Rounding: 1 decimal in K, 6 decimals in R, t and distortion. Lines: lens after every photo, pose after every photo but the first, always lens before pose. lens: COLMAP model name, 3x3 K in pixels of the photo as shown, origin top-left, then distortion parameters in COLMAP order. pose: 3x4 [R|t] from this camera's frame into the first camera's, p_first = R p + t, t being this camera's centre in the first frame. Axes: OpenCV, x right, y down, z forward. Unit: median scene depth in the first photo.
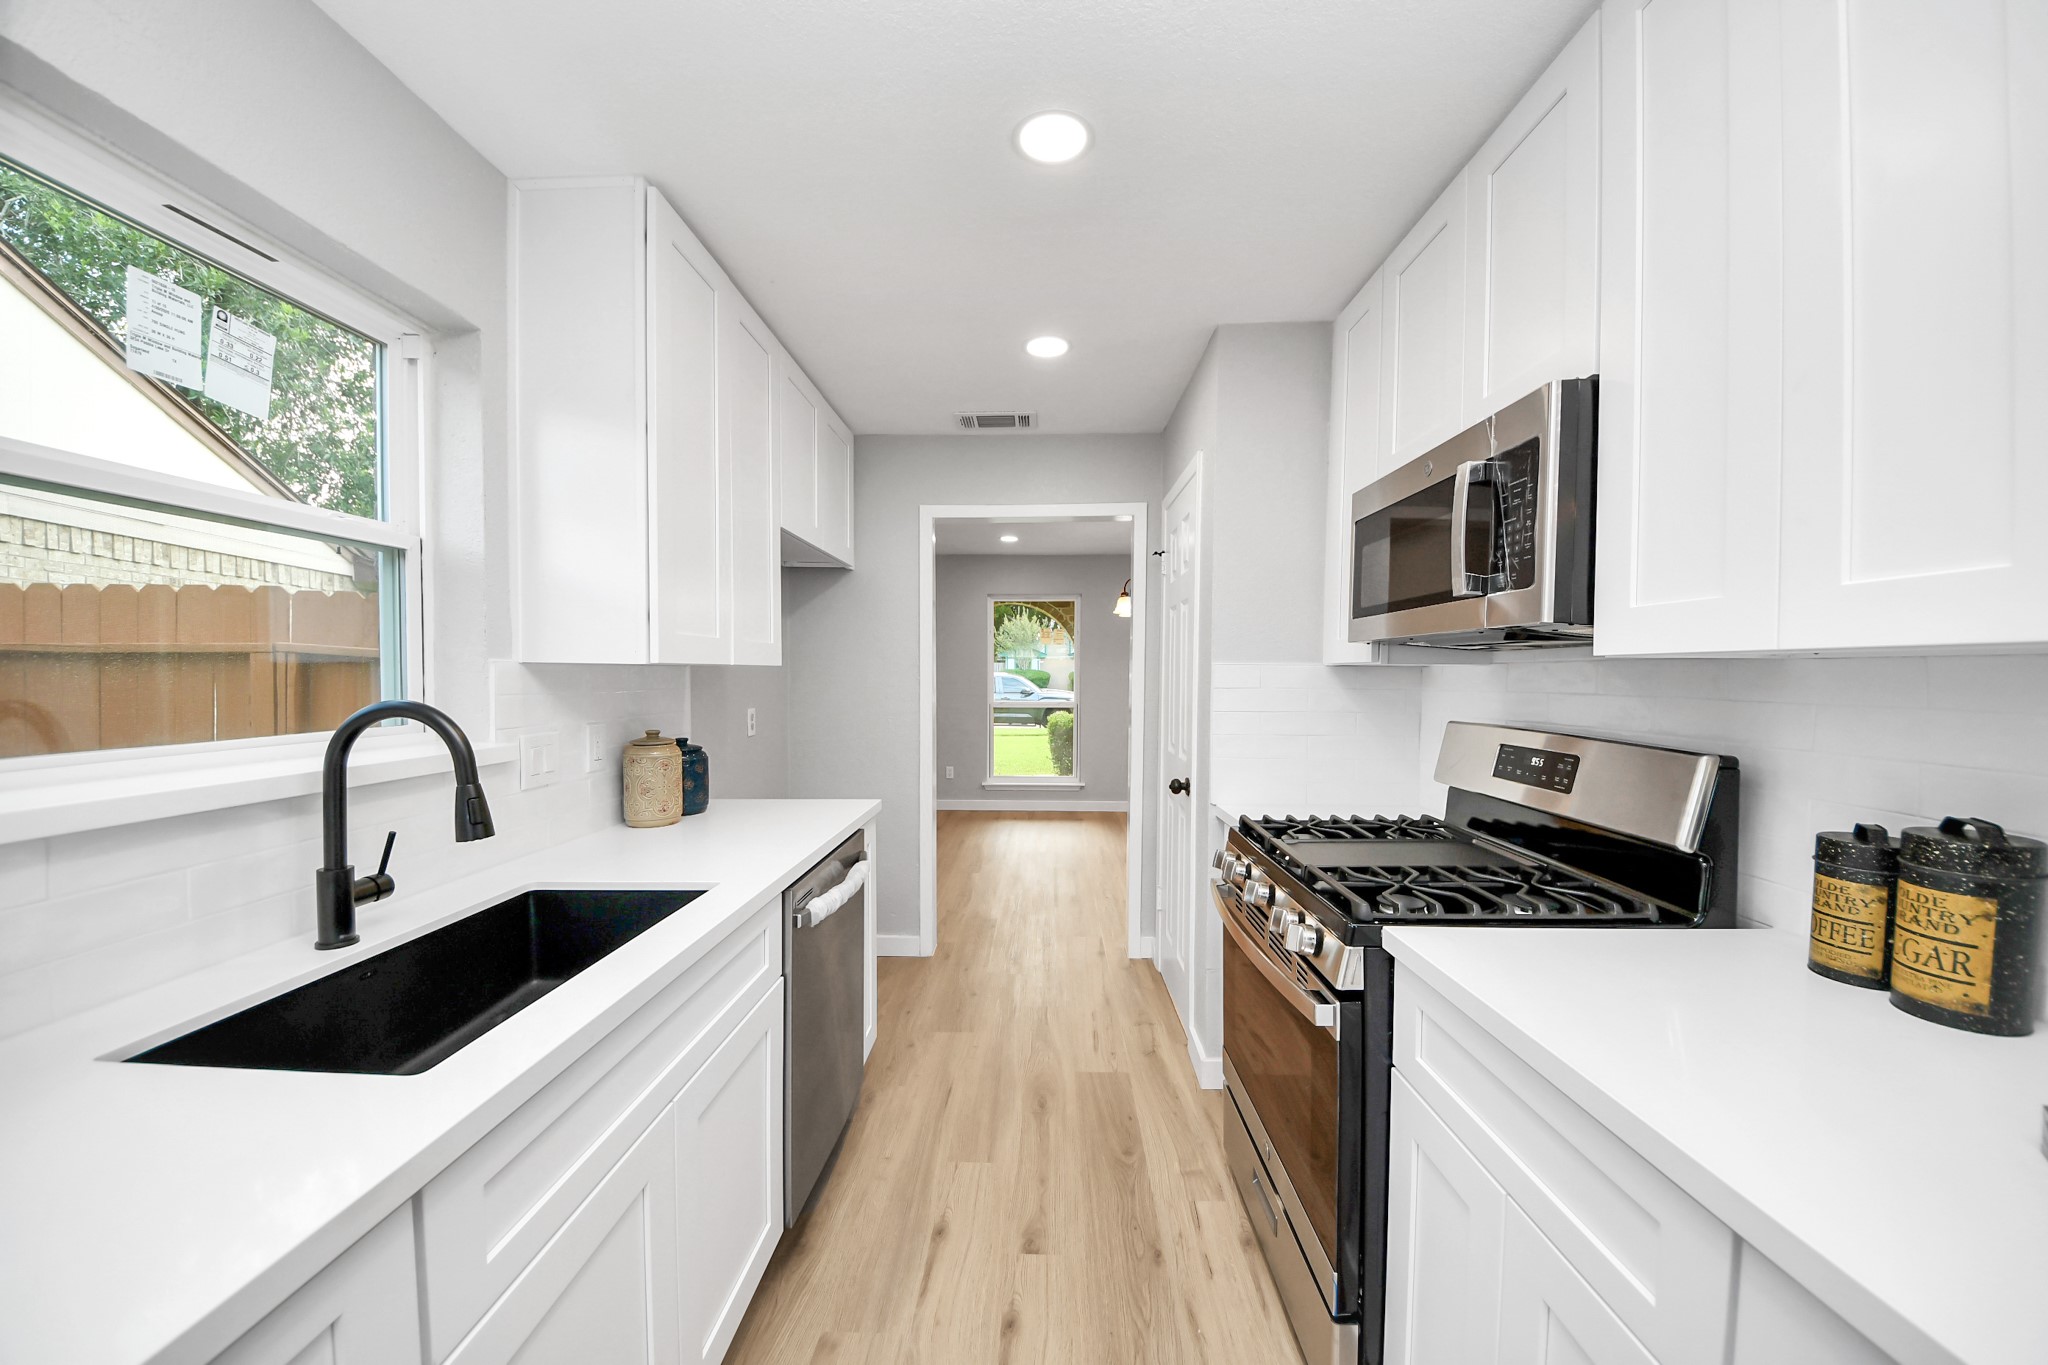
lens RADIAL K [[757.8, 0, 1019.6], [0, 757.8, 698.1], [0, 0, 1]] dist [-0.000532, -0.000069]
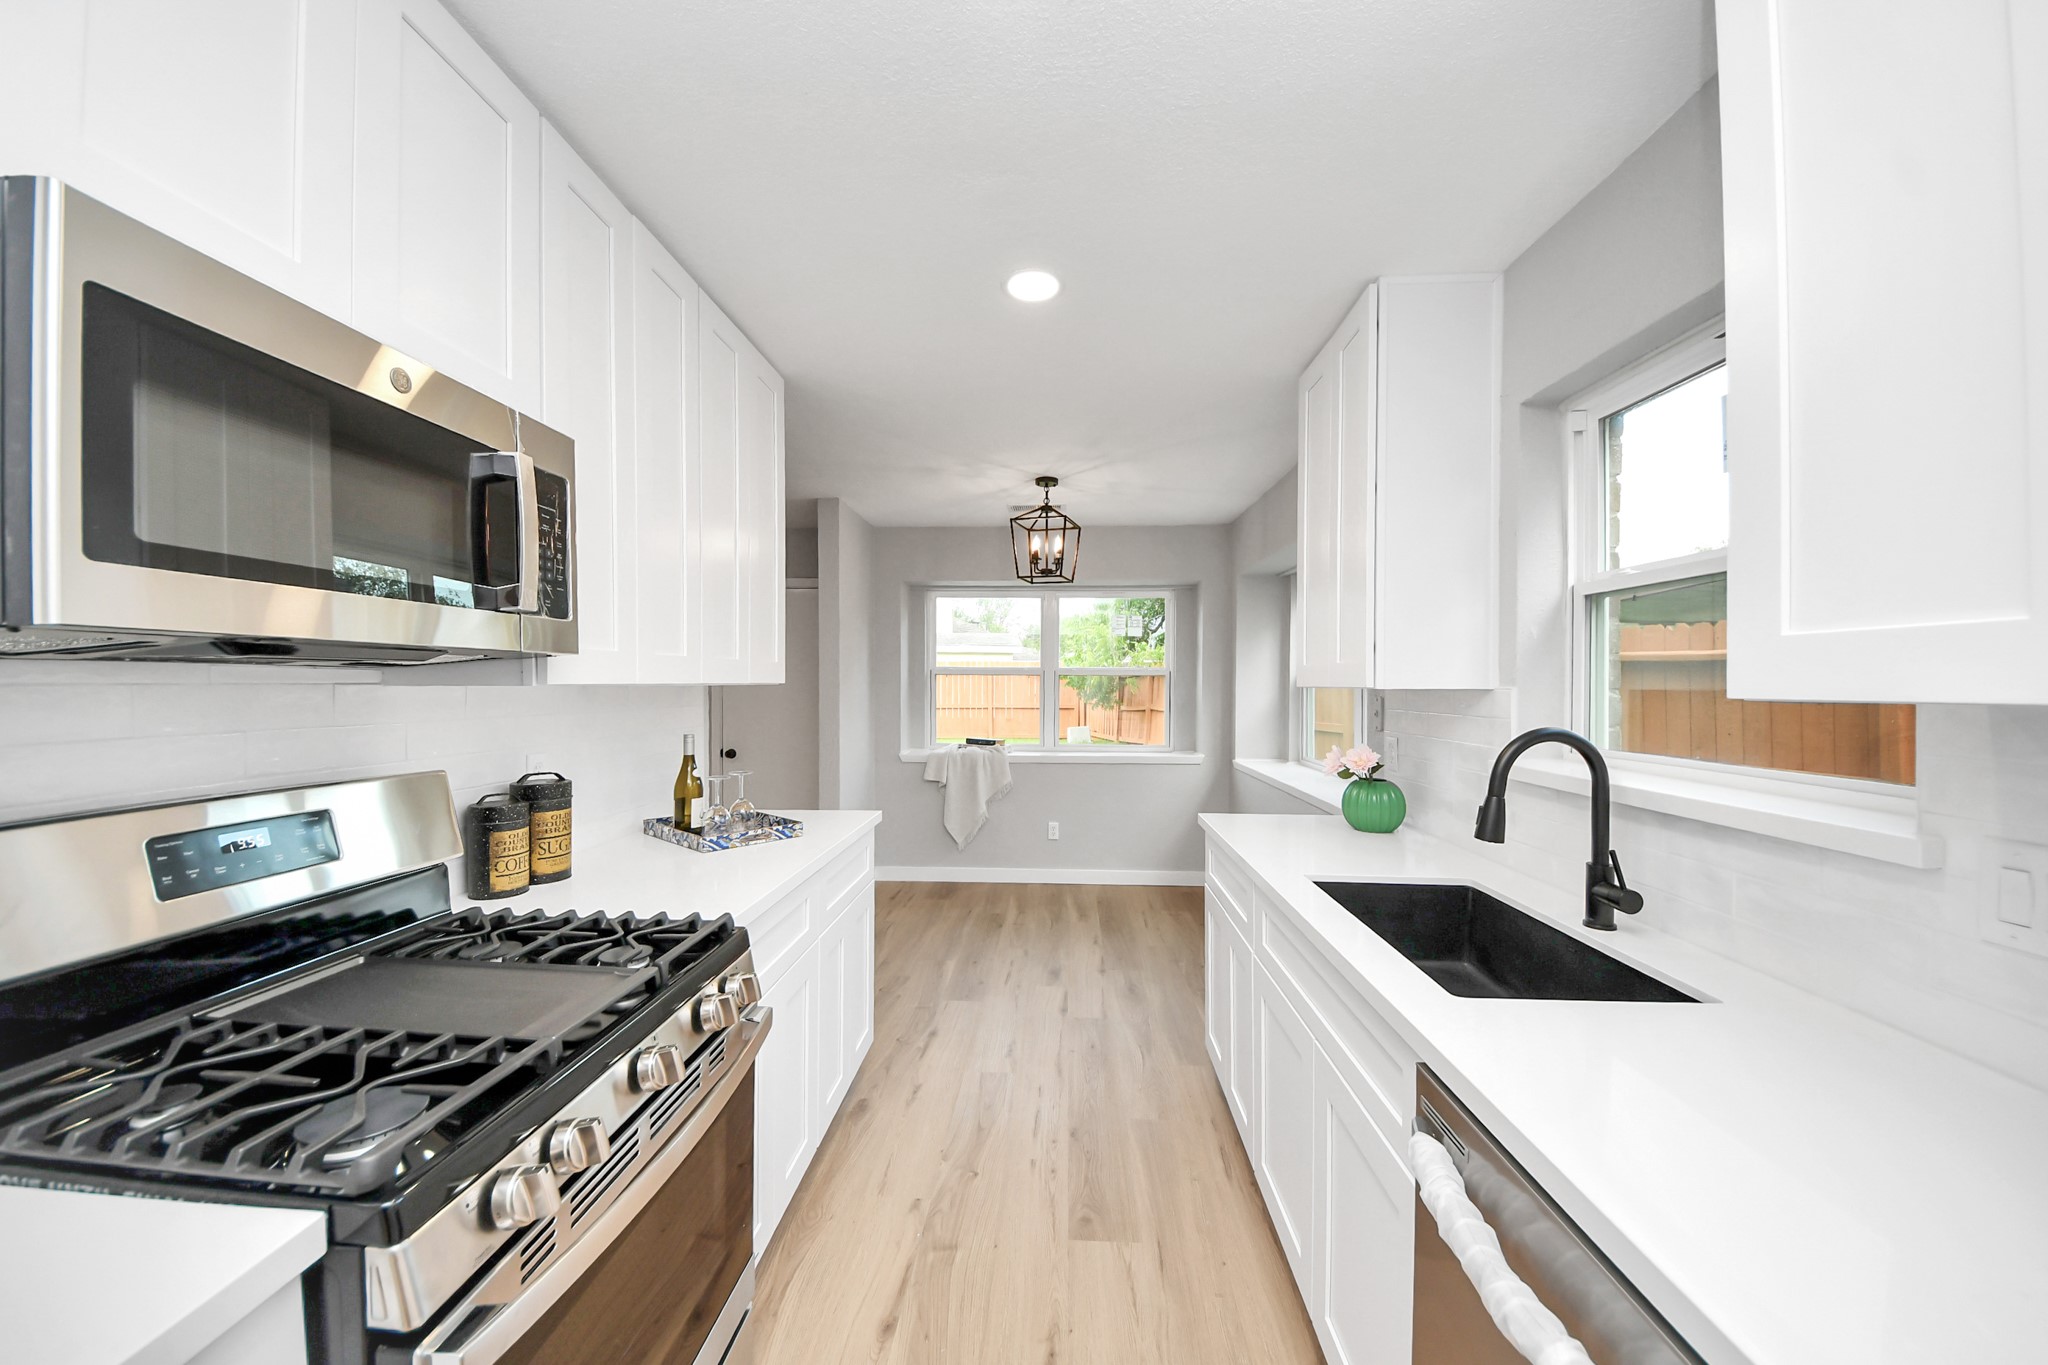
lens RADIAL K [[757.8, 0, 1019.6], [0, 757.8, 698.1], [0, 0, 1]] dist [-0.000532, -0.000069]
pose [[-0.999634, -0.005831, 0.026422, 0.012227], [-0.004750, 0.999157, 0.040773, -0.082925], [-0.026638, 0.040633, -0.998819, 2.043081]]
